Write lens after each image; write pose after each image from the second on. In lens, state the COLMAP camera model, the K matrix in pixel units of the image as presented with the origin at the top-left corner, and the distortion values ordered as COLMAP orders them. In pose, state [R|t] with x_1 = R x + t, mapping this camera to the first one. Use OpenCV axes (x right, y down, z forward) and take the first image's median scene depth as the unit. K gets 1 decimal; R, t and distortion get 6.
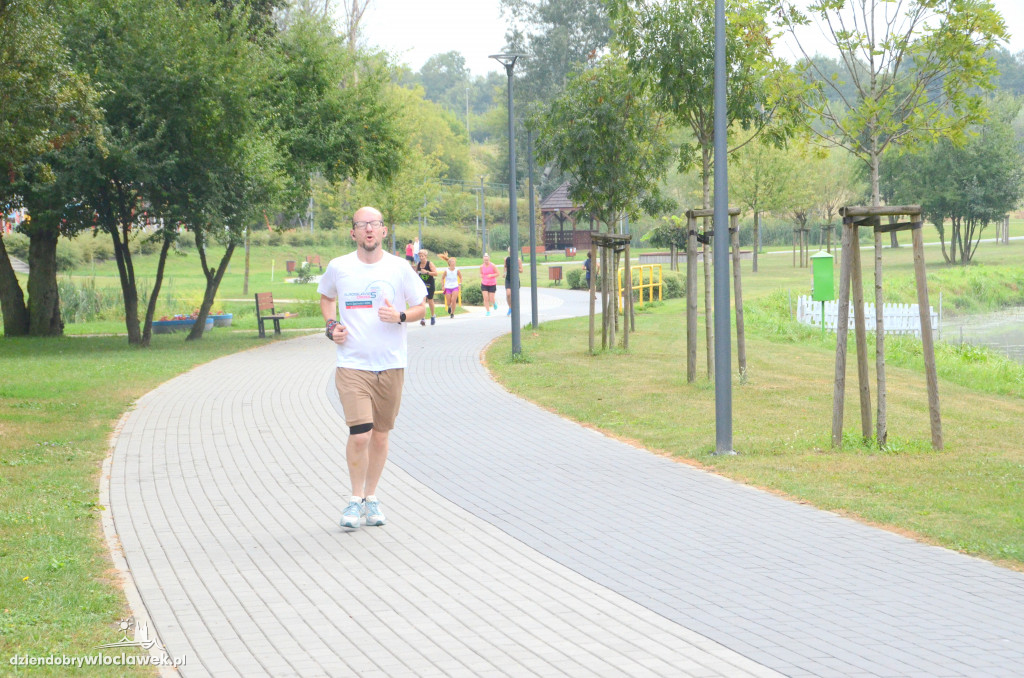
lens RADIAL K [[2520.6, 0, 534.4], [0, 2520.6, 369.1], [0, 0, 1]] dist [0.434611, -0.152615]
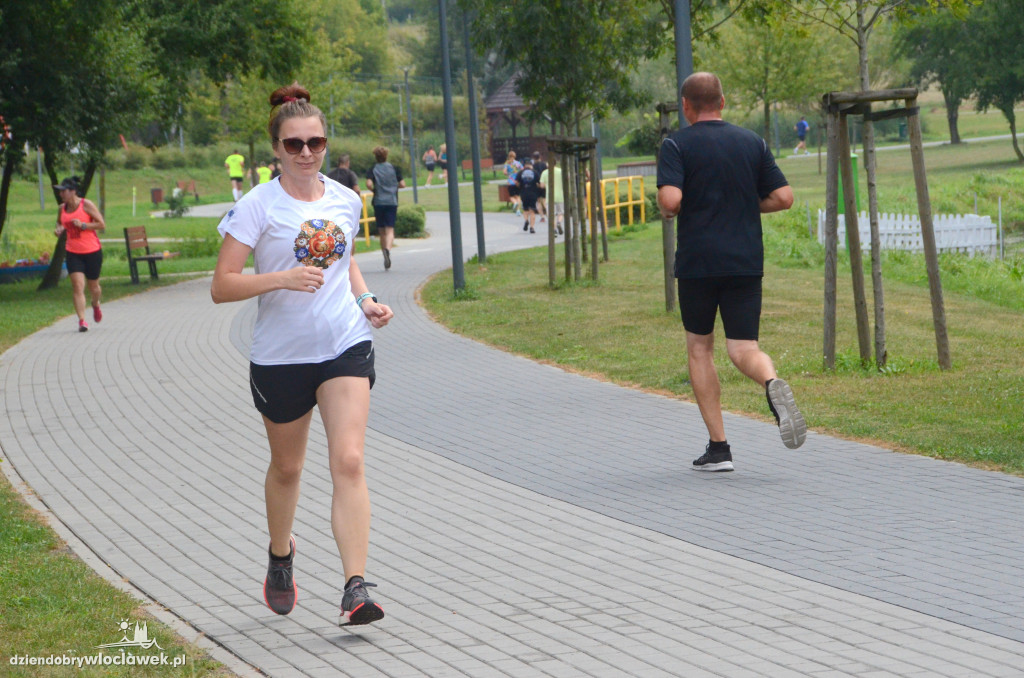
lens RADIAL K [[2520.6, 0, 534.4], [0, 2520.6, 369.1], [0, 0, 1]] dist [0.434611, -0.152615]
pose [[0.999074, -0.037004, 0.021966, -0.001933], [0.036090, 0.998522, 0.040641, -0.013494], [-0.023437, -0.039811, 0.998932, 0.200659]]
